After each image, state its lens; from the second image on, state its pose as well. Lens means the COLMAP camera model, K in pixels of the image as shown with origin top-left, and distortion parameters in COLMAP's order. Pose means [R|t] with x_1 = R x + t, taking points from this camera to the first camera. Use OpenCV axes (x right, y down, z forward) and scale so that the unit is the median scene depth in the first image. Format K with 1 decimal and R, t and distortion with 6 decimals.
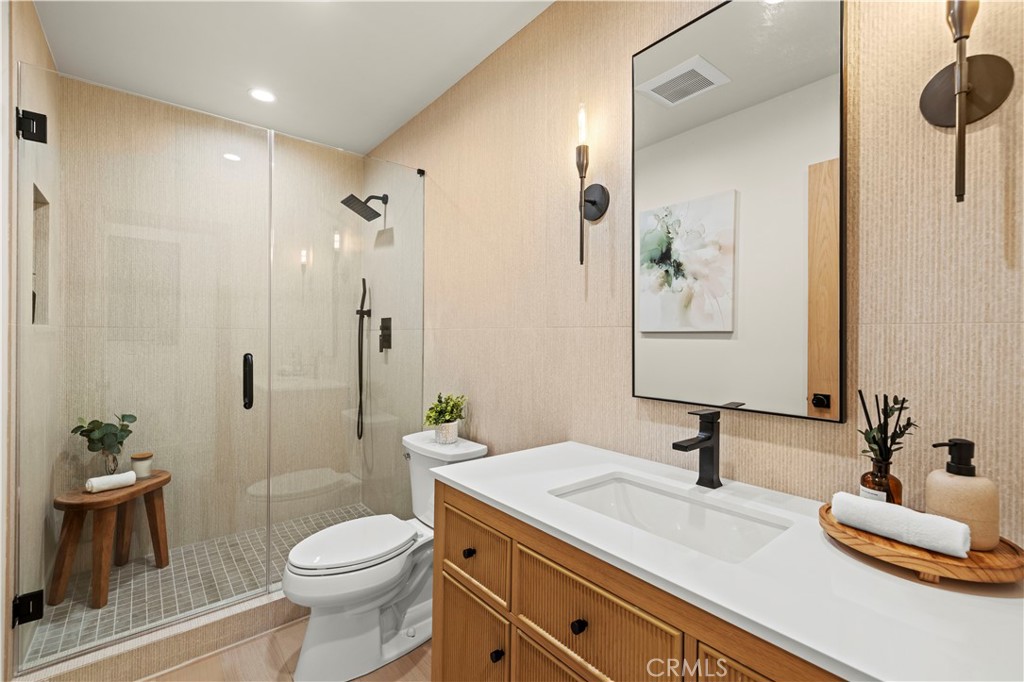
lens RADIAL K [[429.1, 0, 506.0], [0, 429.1, 337.2], [0, 0, 1]] dist [0.003142, -0.000454]
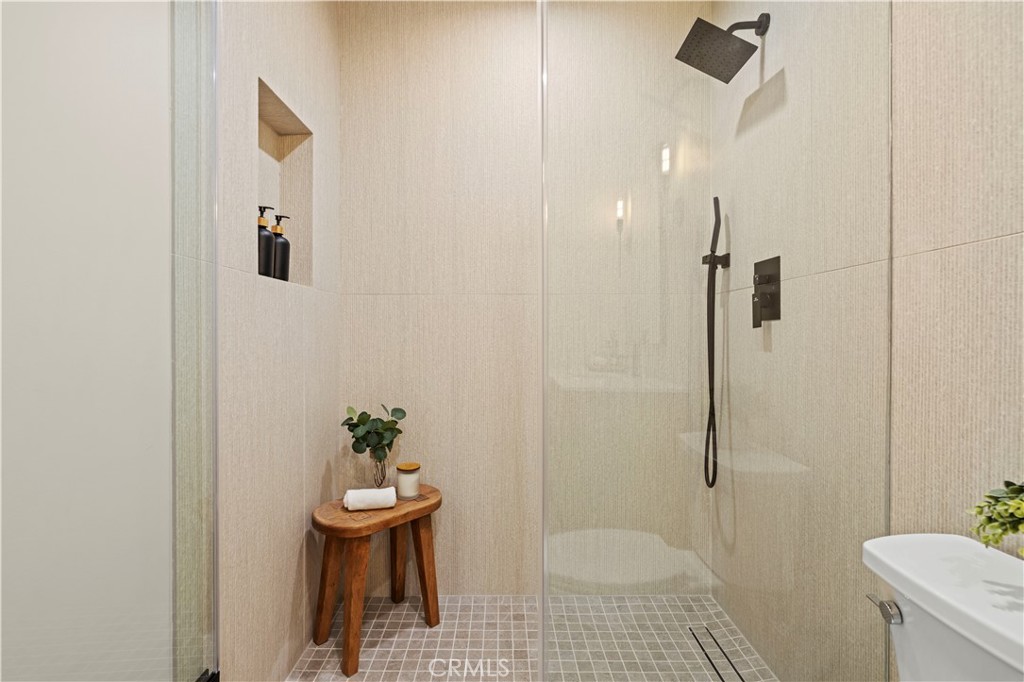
lens RADIAL K [[454.0, 0, 506.4], [0, 454.0, 339.2], [0, 0, 1]] dist [-0.001830, 0.000138]
pose [[0.764685, -0.003776, -0.644393, -0.180035], [0.004126, 0.999991, -0.000963, 0.049517], [0.644391, -0.001923, 0.764694, 0.420196]]
